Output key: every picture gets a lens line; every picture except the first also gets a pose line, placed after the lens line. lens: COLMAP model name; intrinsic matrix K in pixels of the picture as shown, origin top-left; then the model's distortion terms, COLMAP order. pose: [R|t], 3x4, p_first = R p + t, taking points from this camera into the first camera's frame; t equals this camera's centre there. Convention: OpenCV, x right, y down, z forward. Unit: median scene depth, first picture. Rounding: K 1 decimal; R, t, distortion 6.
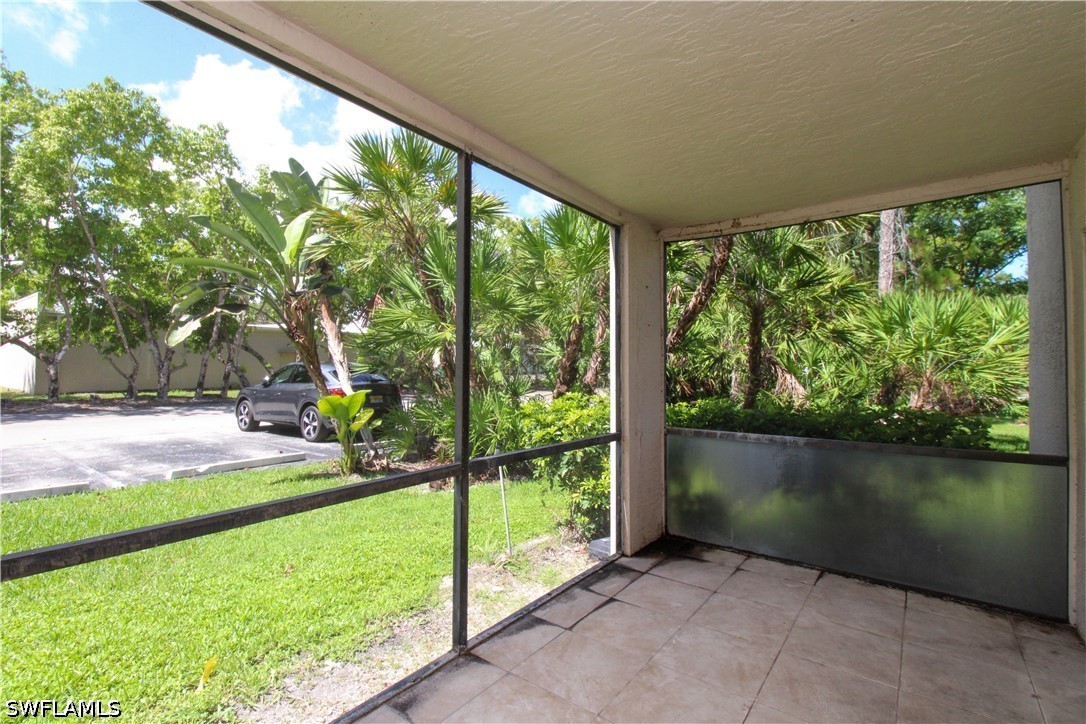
lens RADIAL K [[518.9, 0, 545.4], [0, 518.9, 337.3], [0, 0, 1]] dist [0.022938, -0.016867]
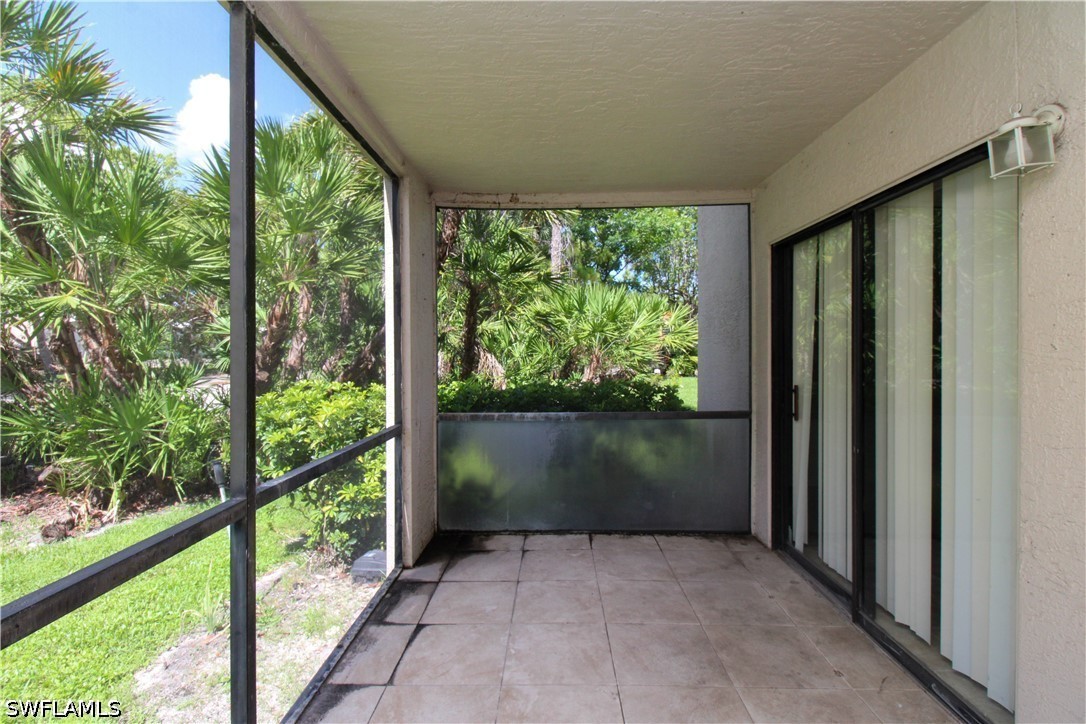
lens RADIAL K [[518.9, 0, 545.4], [0, 518.9, 337.3], [0, 0, 1]] dist [0.022938, -0.016867]
pose [[0.796943, 0.005666, 0.604027, -0.184177], [-0.027212, 0.999278, 0.026530, 0.013444], [-0.603441, -0.037580, 0.796522, 0.198223]]
